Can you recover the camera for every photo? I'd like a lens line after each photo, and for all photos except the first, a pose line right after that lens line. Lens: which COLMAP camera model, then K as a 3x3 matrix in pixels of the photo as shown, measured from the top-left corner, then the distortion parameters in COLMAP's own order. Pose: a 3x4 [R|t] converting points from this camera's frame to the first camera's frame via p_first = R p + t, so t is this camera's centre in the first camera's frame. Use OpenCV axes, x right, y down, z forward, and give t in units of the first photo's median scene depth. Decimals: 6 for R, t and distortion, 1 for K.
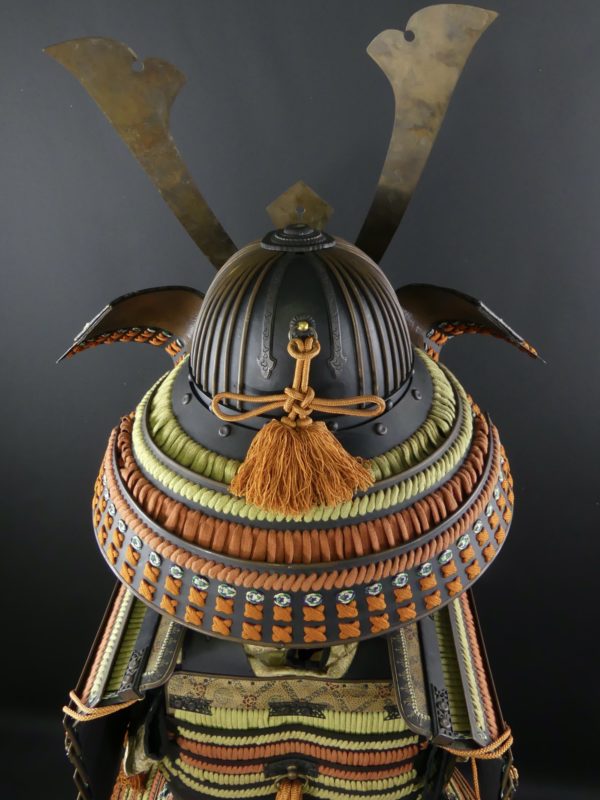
lens RADIAL K [[667.7, 0, 303.4], [0, 667.7, 355.9], [0, 0, 1]] dist [0.000443, -0.000213]
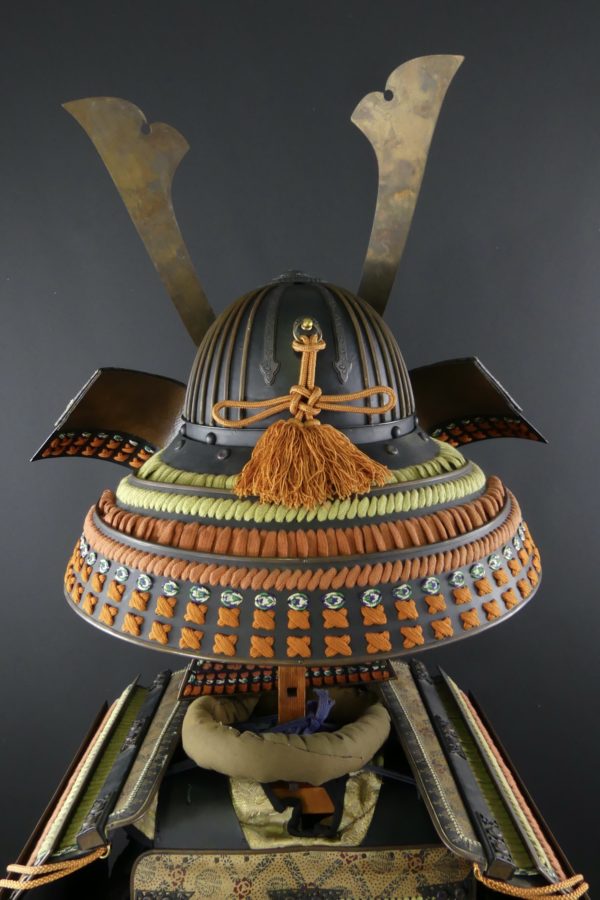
lens RADIAL K [[701.3, 0, 300.0], [0, 701.3, 450.0], [0, 0, 1]] dist [0.002076, 0.004891]
pose [[0.997899, -0.021743, 0.061027, -0.074445], [0.042166, 0.933145, -0.357018, 0.474033], [-0.049185, 0.358842, 0.932102, 0.092293]]
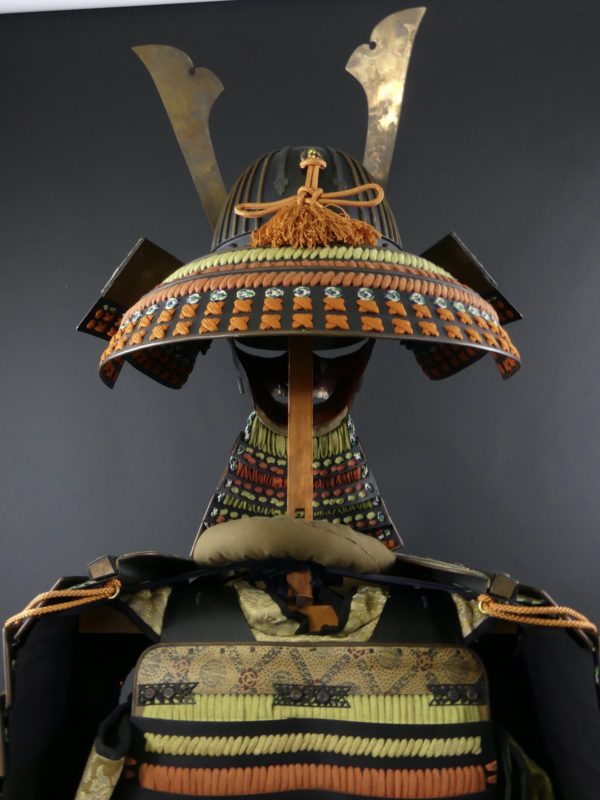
lens RADIAL K [[666.8, 0, 305.3], [0, 666.8, 417.7], [0, 0, 1]] dist [-0.006695, 0.004731]
pose [[0.998844, -0.004856, 0.047817, -0.070735], [0.034069, 0.773293, -0.633133, 1.072443], [-0.033902, 0.634030, 0.772565, 0.329121]]
